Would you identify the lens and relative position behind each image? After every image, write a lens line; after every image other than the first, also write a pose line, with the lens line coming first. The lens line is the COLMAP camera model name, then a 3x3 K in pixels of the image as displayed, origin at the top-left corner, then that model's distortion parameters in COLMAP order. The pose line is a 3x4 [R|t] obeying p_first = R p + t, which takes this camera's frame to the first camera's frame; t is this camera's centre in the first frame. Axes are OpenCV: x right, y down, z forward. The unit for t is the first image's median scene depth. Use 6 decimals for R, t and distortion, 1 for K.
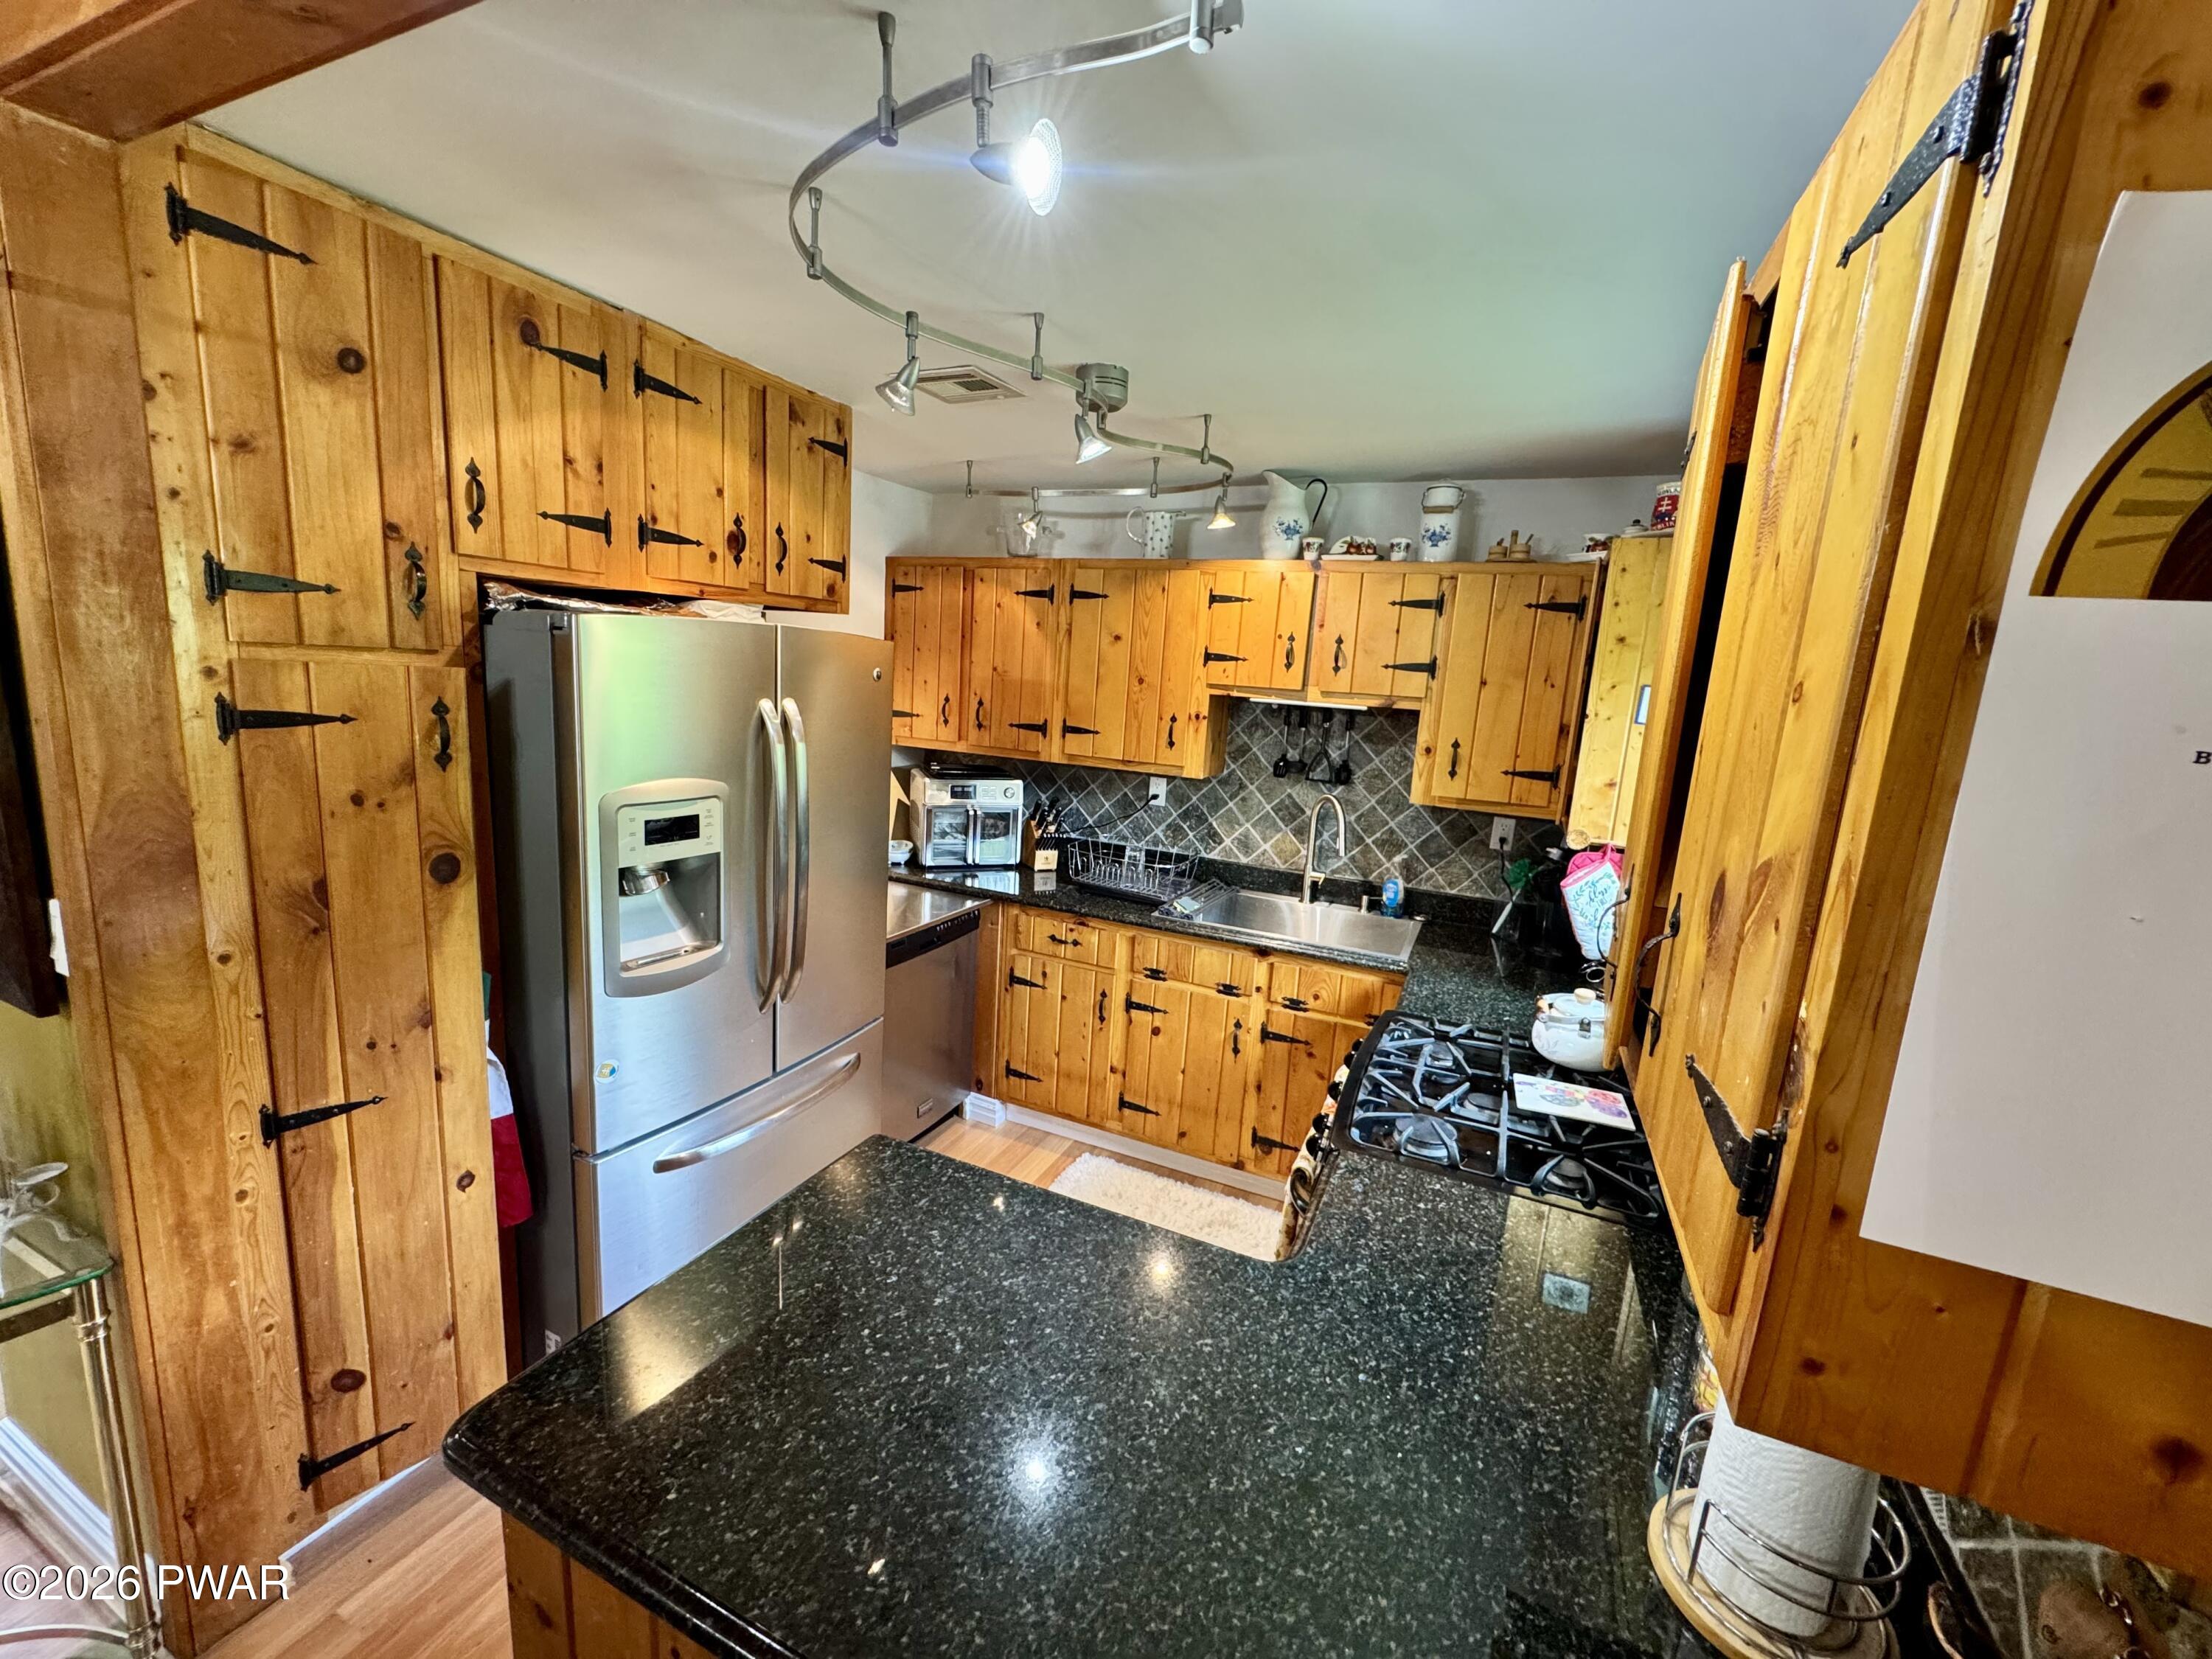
lens RADIAL K [[882.5, 0, 1103.3], [0, 882.5, 826.7], [0, 0, 1]] dist [-0.000397, 0.000049]
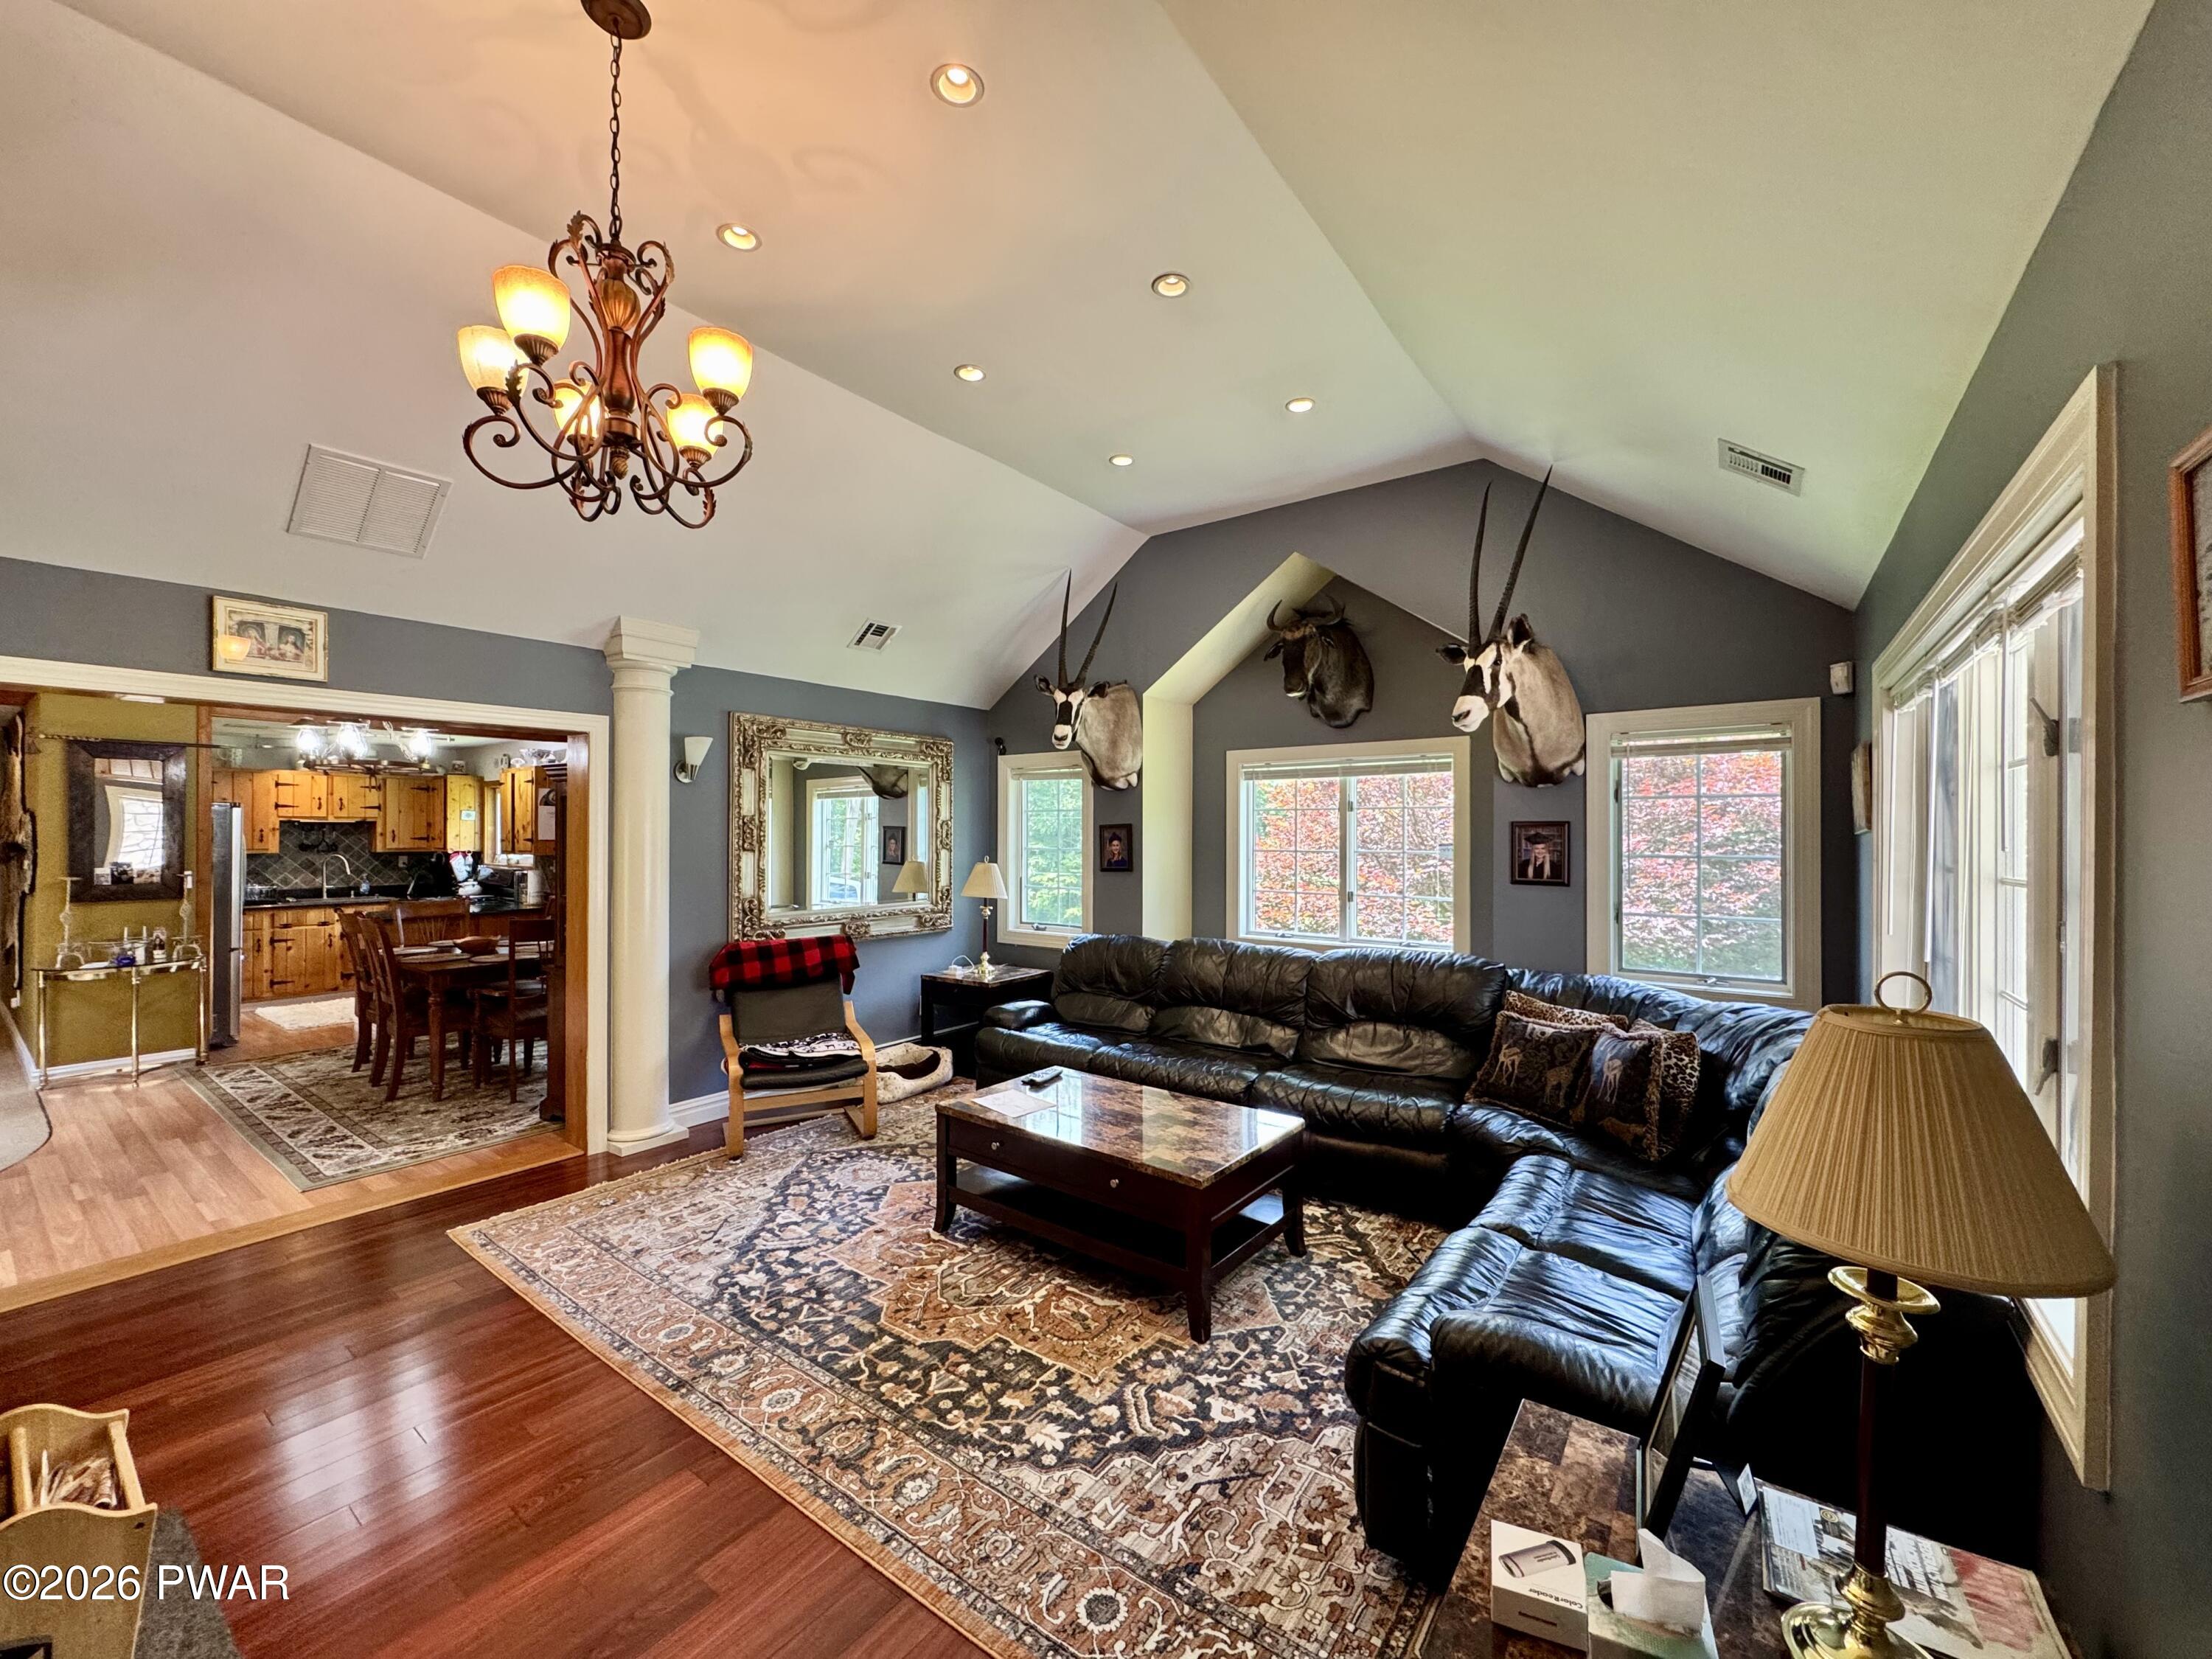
lens RADIAL K [[882.5, 0, 1100.7], [0, 882.5, 830.9], [0, 0, 1]] dist [-0.000397, 0.000049]
pose [[0.204865, -0.061671, 0.976845, -1.966593], [0.183058, 0.982817, 0.023657, 0.267284], [-0.961520, 0.173973, 0.212635, -1.911040]]
